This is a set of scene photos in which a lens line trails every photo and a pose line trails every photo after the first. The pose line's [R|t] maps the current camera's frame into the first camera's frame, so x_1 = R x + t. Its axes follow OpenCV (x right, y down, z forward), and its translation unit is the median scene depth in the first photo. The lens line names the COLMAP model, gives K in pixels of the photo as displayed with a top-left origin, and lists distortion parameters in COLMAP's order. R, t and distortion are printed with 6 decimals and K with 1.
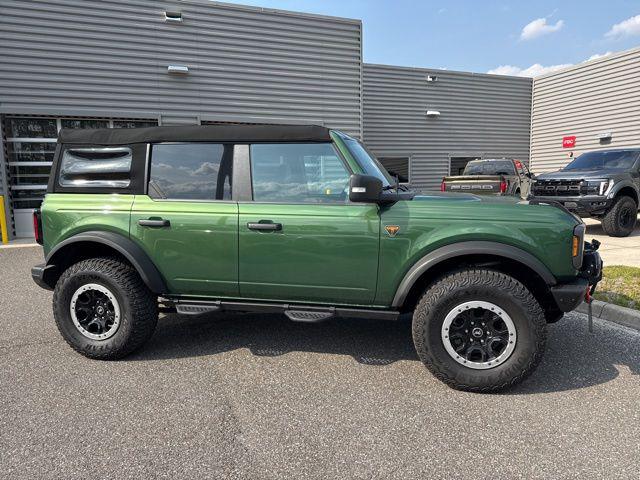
lens RADIAL K [[455.0, 0, 318.9], [0, 455.0, 242.9], [0, 0, 1]] dist [0.042574, -0.052249]
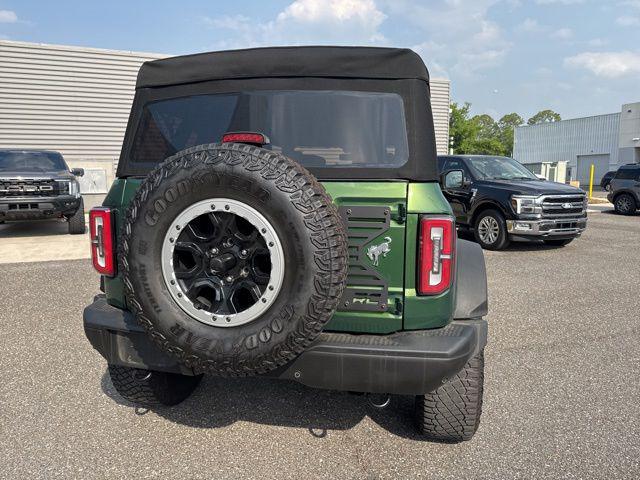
lens RADIAL K [[455.0, 0, 322.8], [0, 455.0, 237.9], [0, 0, 1]] dist [0.042574, -0.052249]
pose [[-0.031215, -0.107969, 0.993664, -1.144933], [0.132857, 0.984879, 0.111188, -0.127410], [-0.990644, 0.135486, -0.016399, 1.213252]]
